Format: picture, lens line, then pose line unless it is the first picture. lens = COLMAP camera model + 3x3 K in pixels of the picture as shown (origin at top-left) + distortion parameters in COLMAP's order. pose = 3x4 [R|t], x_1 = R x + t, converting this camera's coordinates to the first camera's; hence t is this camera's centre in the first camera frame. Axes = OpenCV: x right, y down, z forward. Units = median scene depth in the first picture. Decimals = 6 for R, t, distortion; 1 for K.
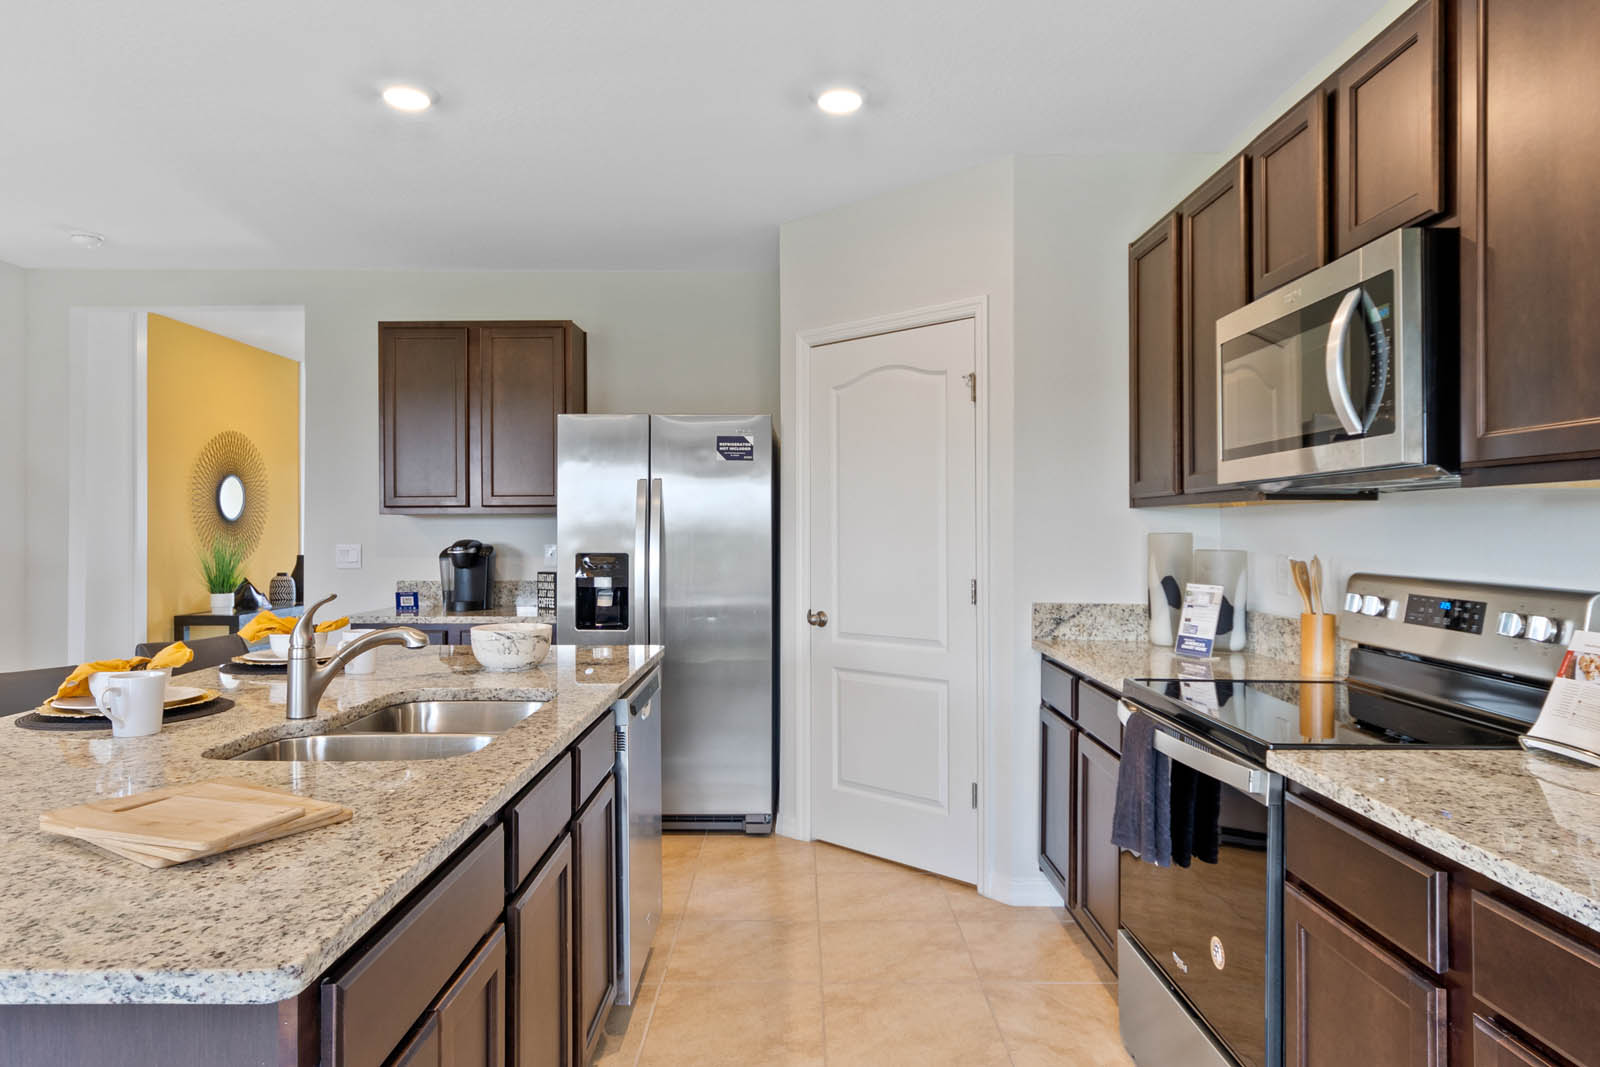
lens RADIAL K [[990.2, 0, 800.0], [0, 990.2, 533.5], [0, 0, 1]] dist [-0.001224, -0.001138]
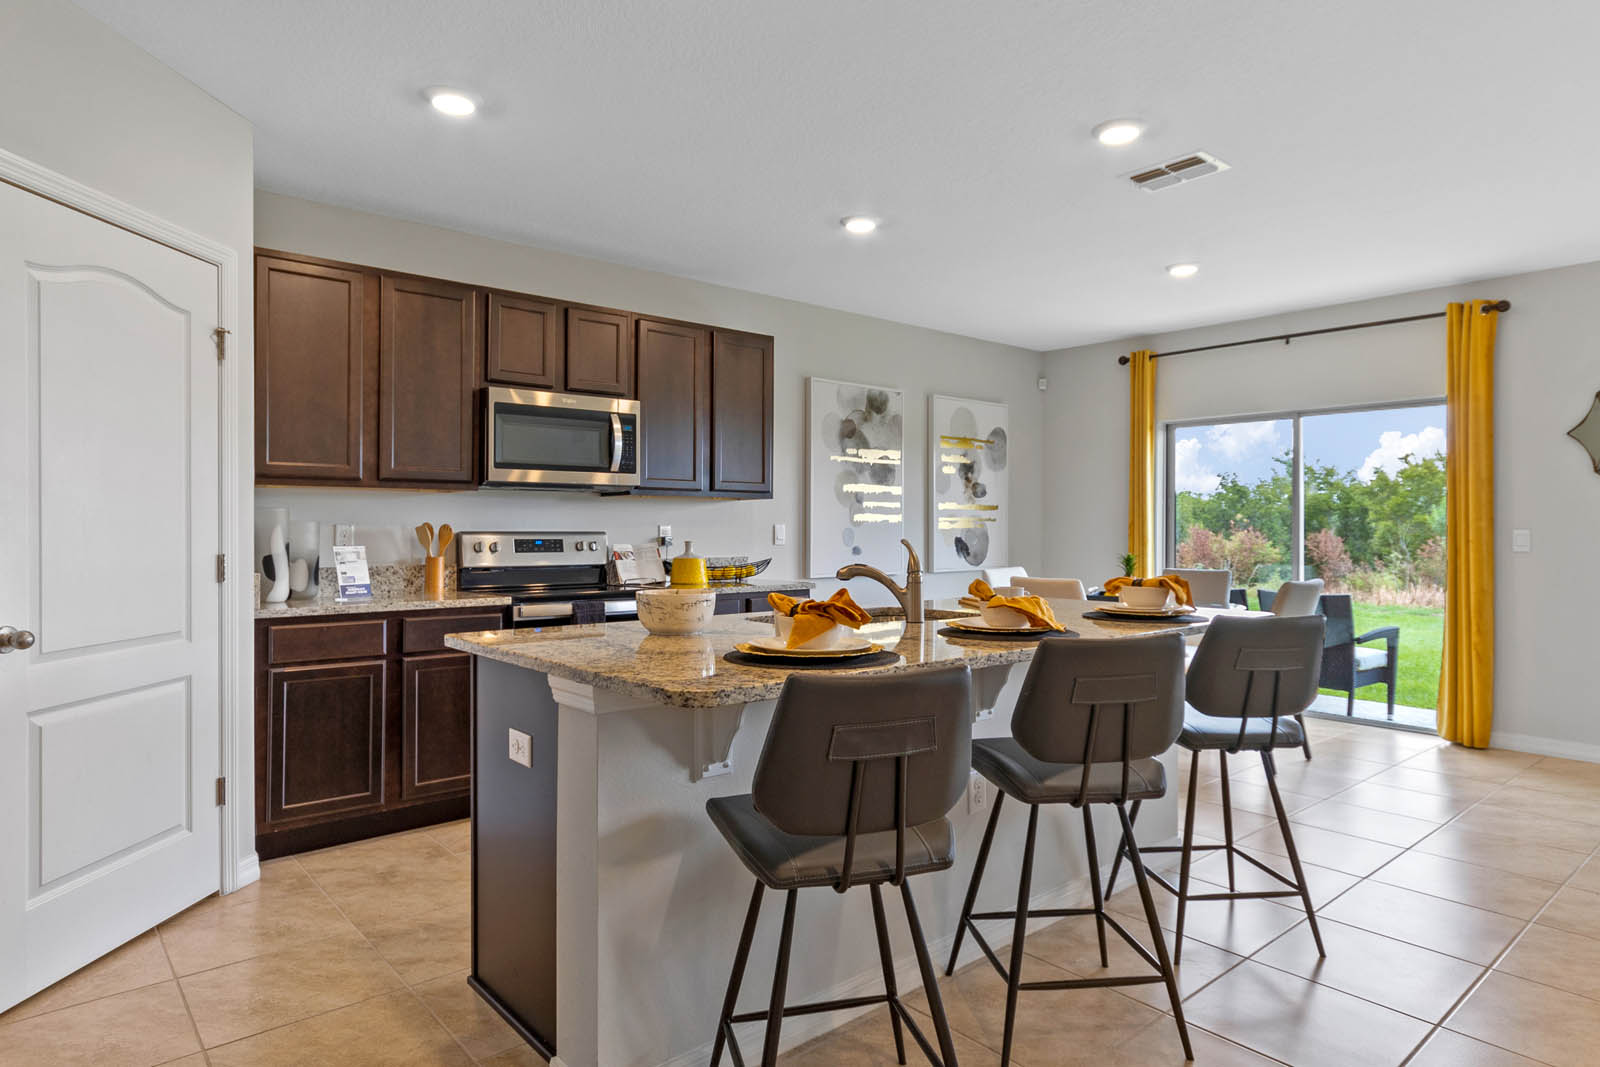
lens RADIAL K [[937.2, 0, 800.0], [0, 937.2, 533.5], [0, 0, 1]] dist [-0.005178, -0.001834]
pose [[-0.650976, 0.003036, 0.759092, -0.861886], [0.007676, 0.999967, 0.002583, 0.031452], [-0.759059, 0.007509, -0.650978, 1.208197]]
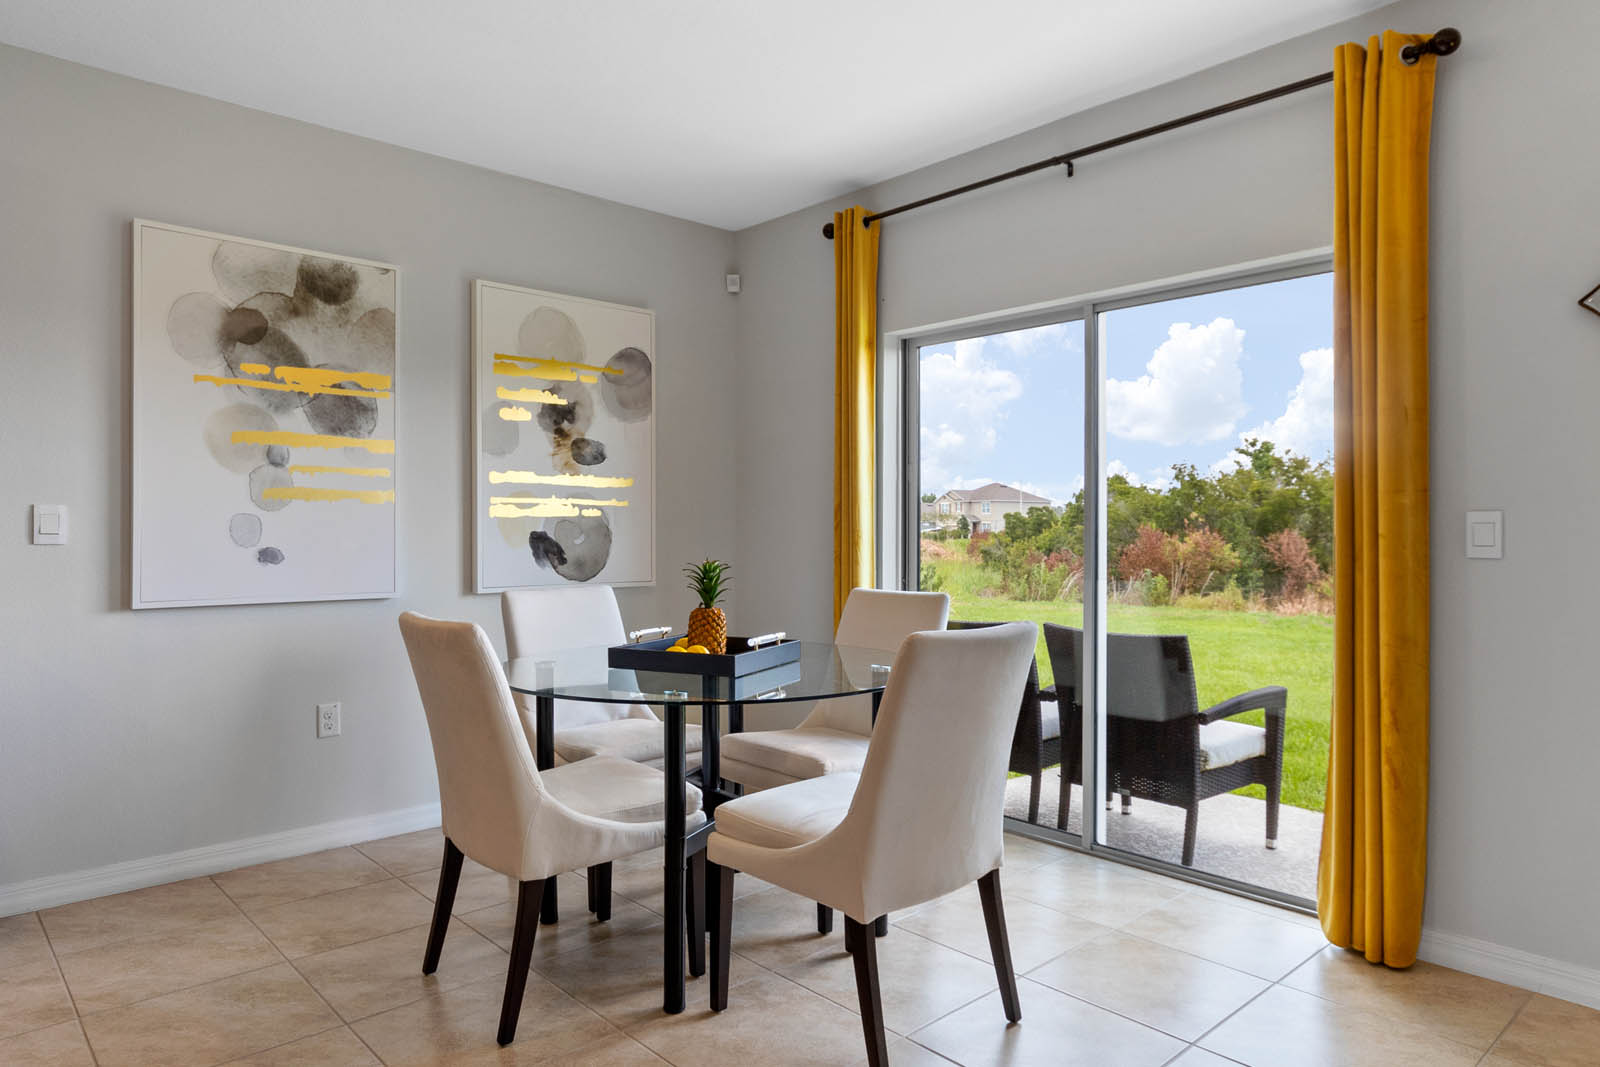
lens RADIAL K [[990.2, 0, 800.0], [0, 990.2, 533.5], [0, 0, 1]] dist [-0.001224, -0.001138]
pose [[-0.673733, 0.004994, 0.738958, -0.686028], [0.007549, 0.999971, 0.000125, 0.050968], [-0.738936, 0.005663, -0.673752, 0.251722]]
